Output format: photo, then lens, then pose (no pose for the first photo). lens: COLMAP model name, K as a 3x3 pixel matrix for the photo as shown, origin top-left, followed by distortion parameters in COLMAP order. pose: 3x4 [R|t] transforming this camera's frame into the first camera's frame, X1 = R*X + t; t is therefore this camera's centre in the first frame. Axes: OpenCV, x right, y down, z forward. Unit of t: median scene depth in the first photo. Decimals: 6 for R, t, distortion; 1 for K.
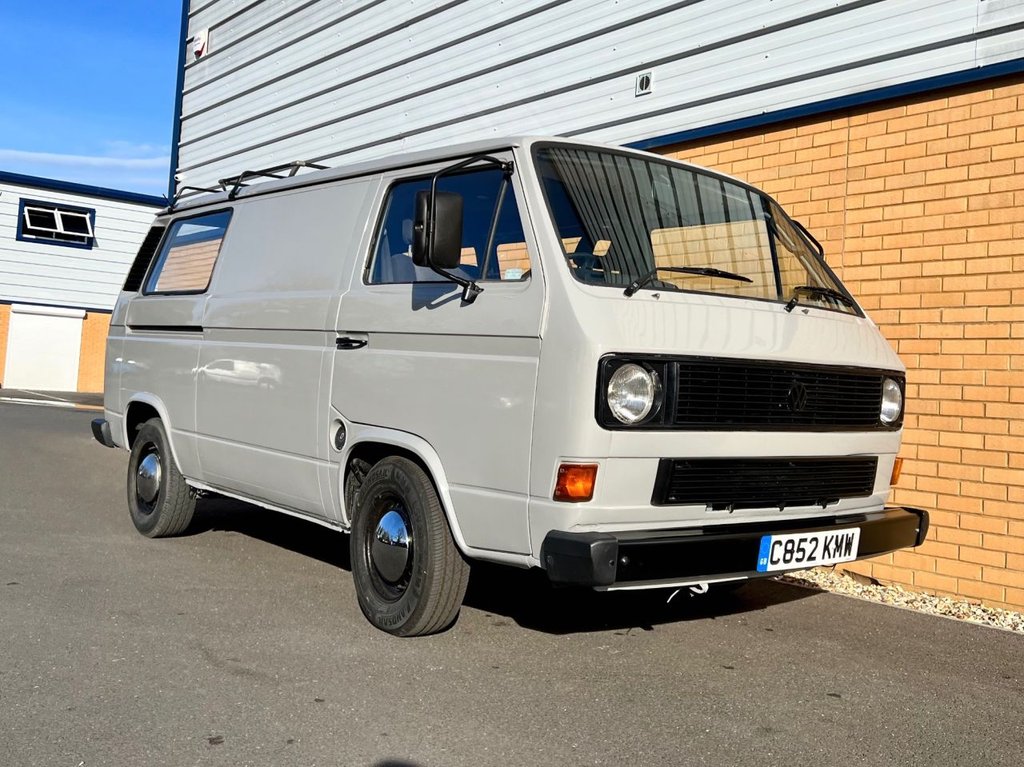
lens RADIAL K [[1073.0, 0, 508.4], [0, 1073.0, 352.9], [0, 0, 1]] dist [0.019013, -0.010000]
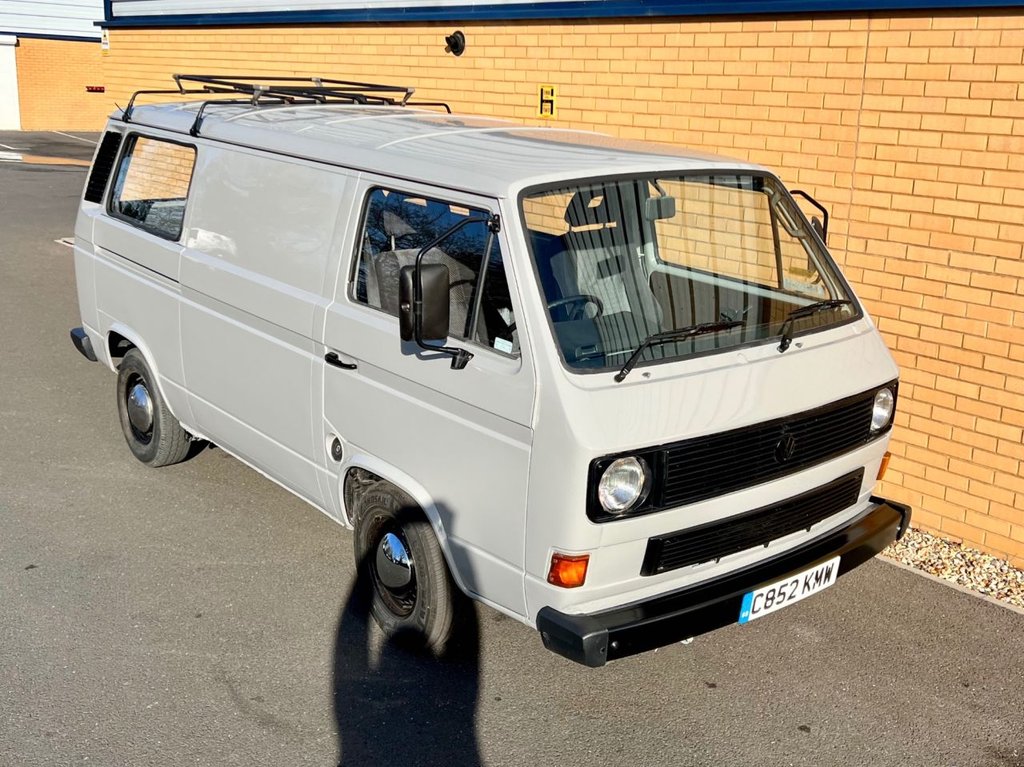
lens RADIAL K [[1164.7, 0, 512.0], [0, 1164.7, 383.5], [0, 0, 1]] dist [0.020322, 0.014155]
pose [[0.999520, -0.030873, 0.002453, 0.007819], [0.028672, 0.952376, 0.303575, -0.312556], [-0.011709, -0.303359, 0.952804, -0.027694]]
